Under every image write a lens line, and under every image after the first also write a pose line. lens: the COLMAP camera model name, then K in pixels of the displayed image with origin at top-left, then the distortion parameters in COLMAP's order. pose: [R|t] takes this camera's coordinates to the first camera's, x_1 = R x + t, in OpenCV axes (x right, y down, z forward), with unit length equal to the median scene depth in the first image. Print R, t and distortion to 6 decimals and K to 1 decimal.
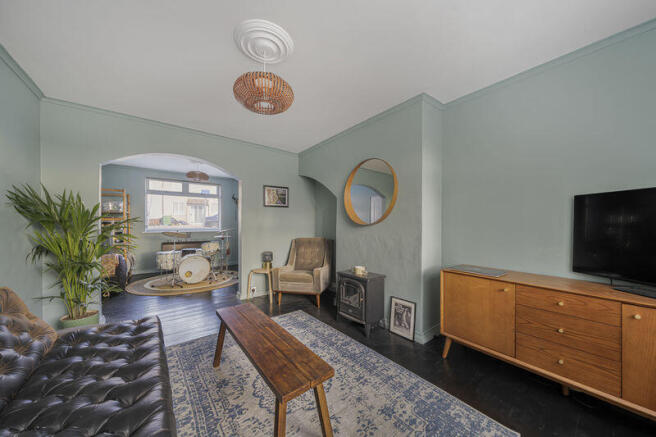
lens RADIAL K [[226.4, 0, 331.2], [0, 226.4, 221.1], [0, 0, 1]] dist [0.000463, 0.000017]
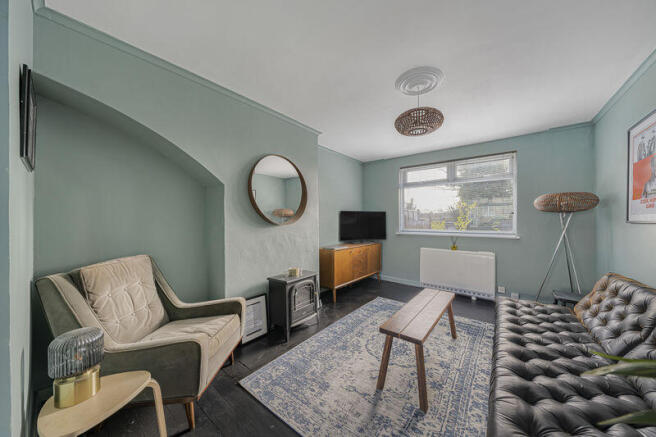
lens RADIAL K [[226.4, 0, 330.1], [0, 226.4, 219.5], [0, 0, 1]] dist [0.000463, 0.000017]
pose [[-0.231486, 0.007528, 0.972809, -1.402010], [-0.000476, 0.999969, -0.007851, 0.000131], [-0.972838, -0.002280, -0.231475, 1.757648]]
